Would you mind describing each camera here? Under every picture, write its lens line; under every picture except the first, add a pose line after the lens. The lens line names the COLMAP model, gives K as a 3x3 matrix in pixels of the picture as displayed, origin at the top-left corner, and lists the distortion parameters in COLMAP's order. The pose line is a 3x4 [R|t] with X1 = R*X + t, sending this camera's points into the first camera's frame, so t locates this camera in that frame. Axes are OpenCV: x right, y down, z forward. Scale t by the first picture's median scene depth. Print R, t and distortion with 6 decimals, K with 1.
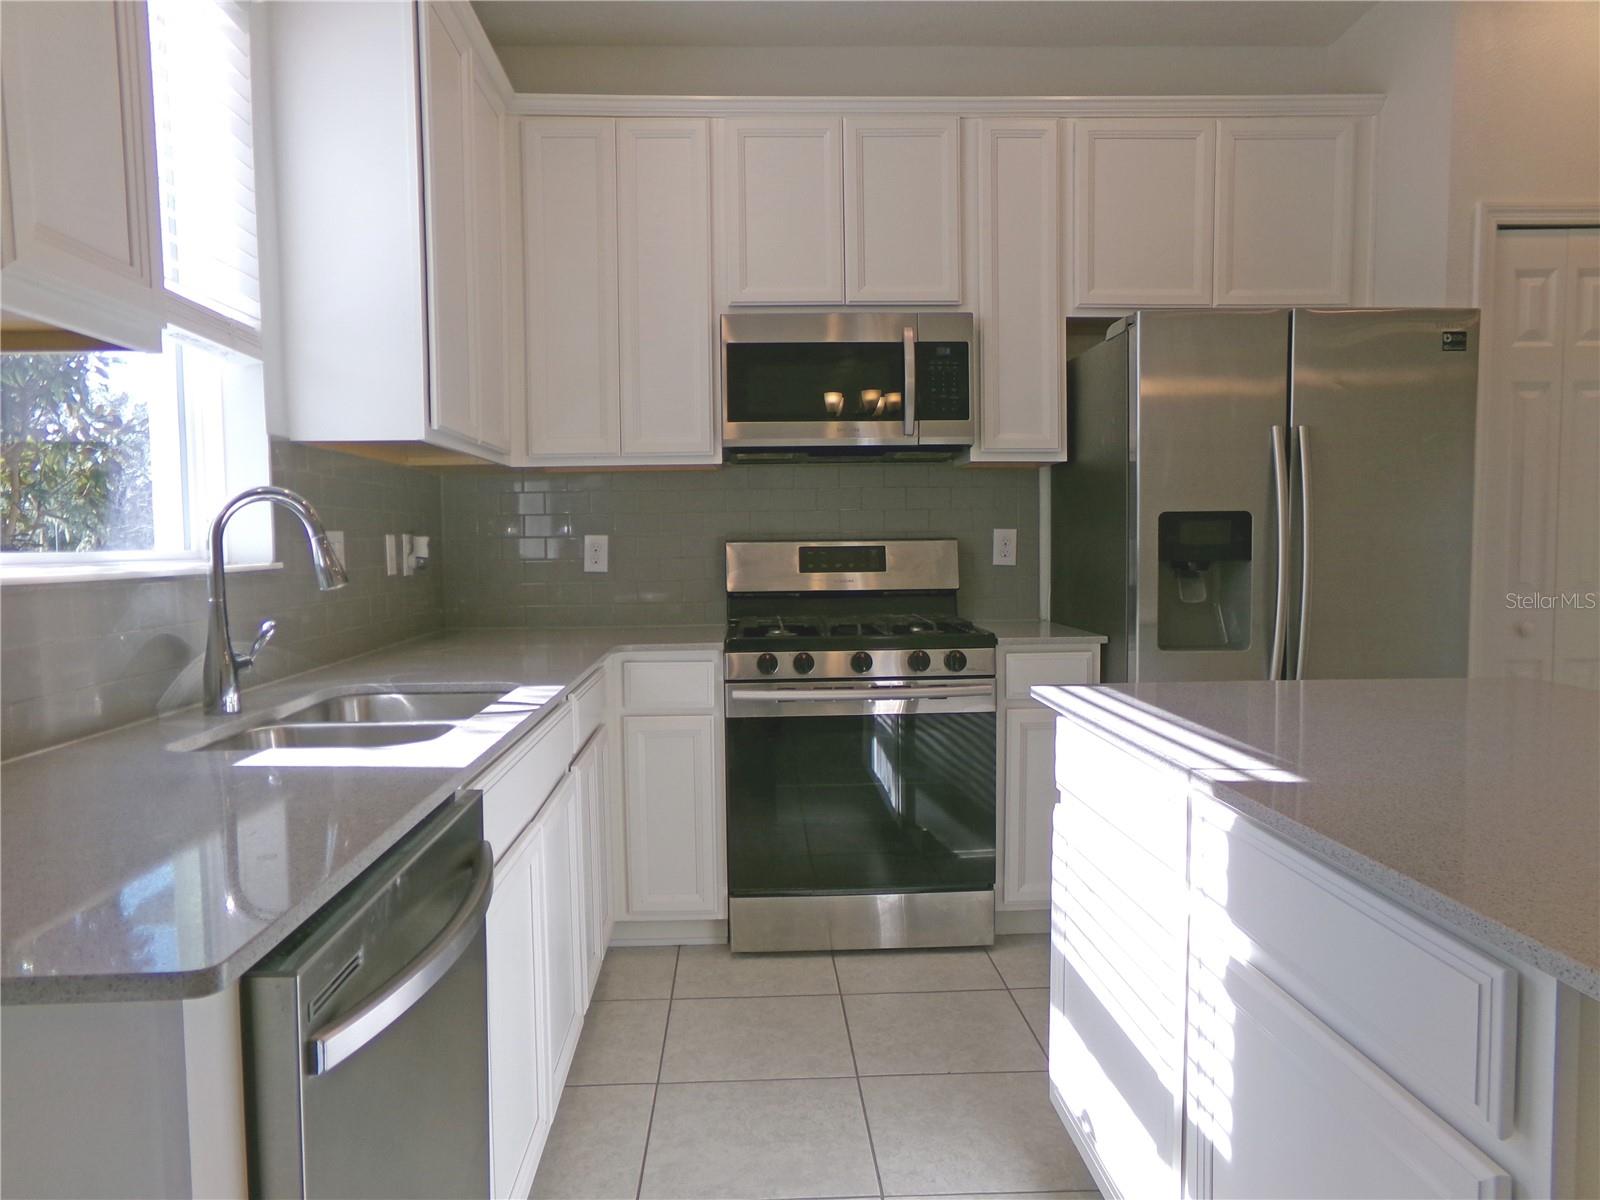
lens RADIAL K [[1079.6, 0, 794.9], [0, 1079.6, 616.8], [0, 0, 1]] dist [-0.022947, 0.024545]
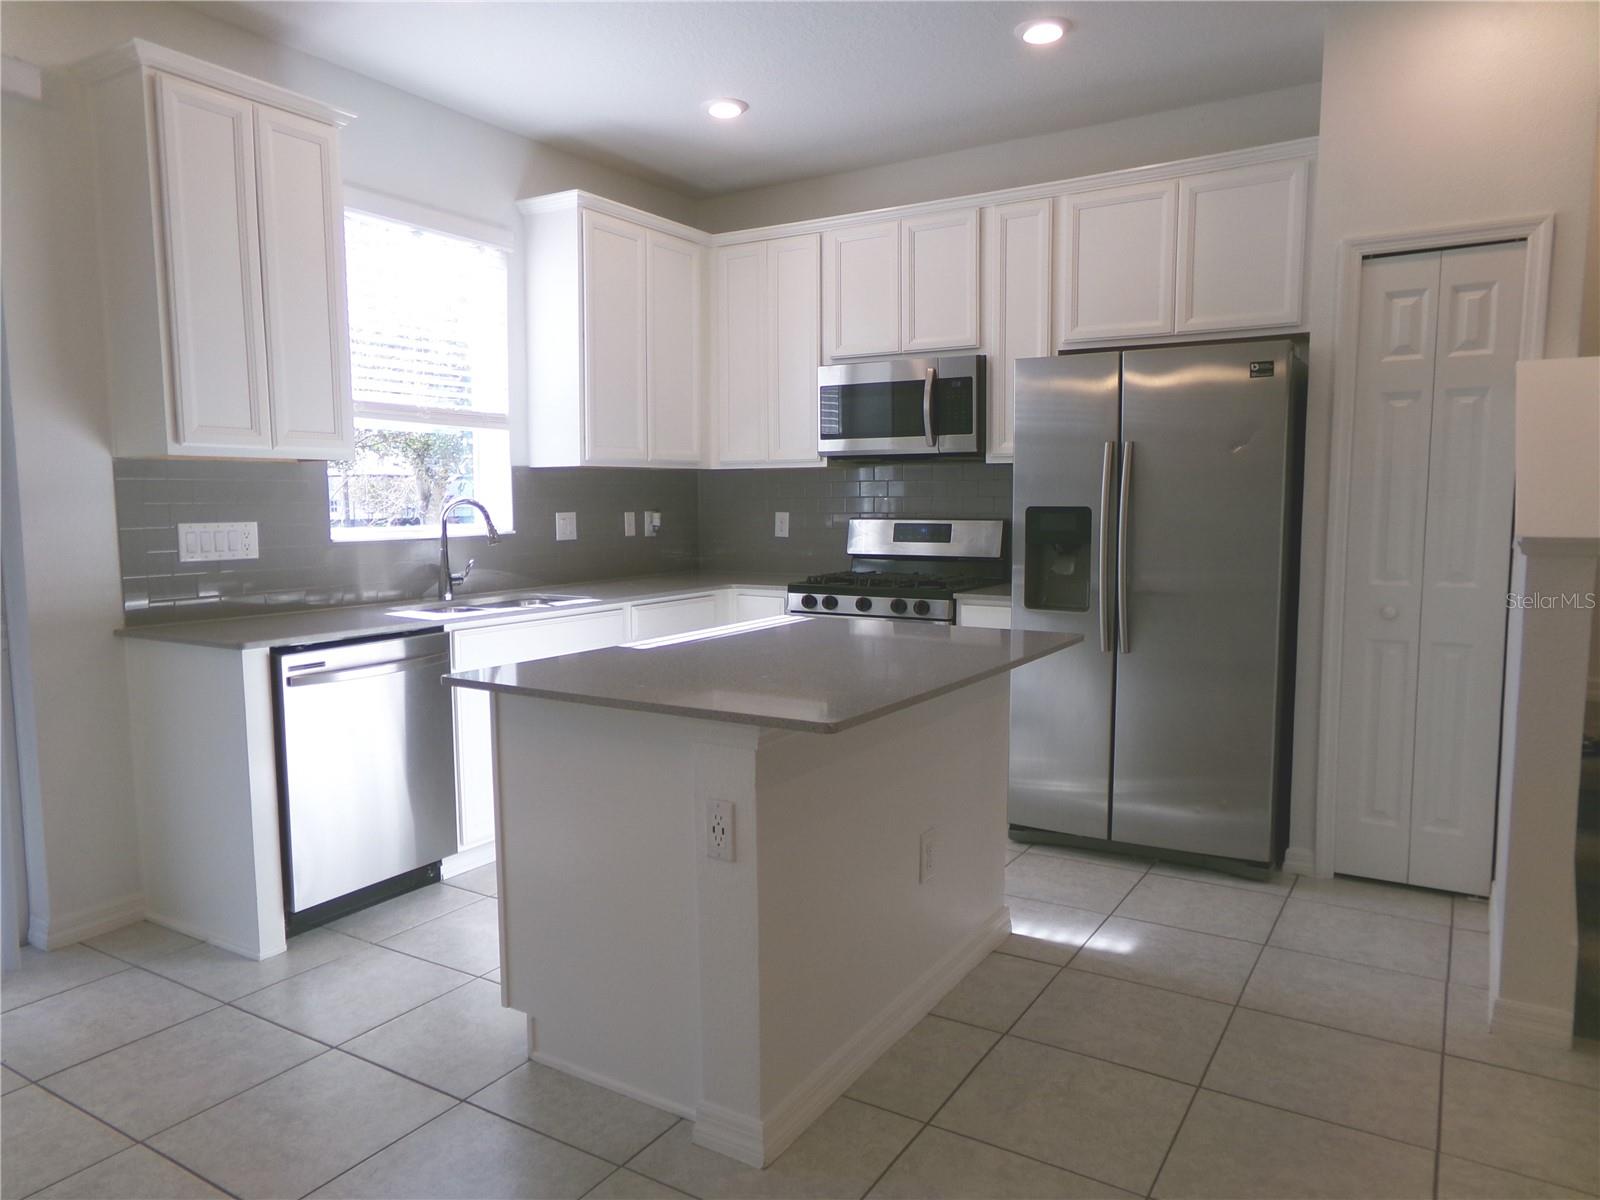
lens RADIAL K [[1079.6, 0, 789.8], [0, 1079.6, 604.0], [0, 0, 1]] dist [-0.022947, 0.024545]
pose [[0.826788, 0.063824, -0.558881, 0.760332], [-0.045022, 0.997863, 0.047353, -0.022625], [0.560709, -0.013989, 0.827895, -0.266548]]
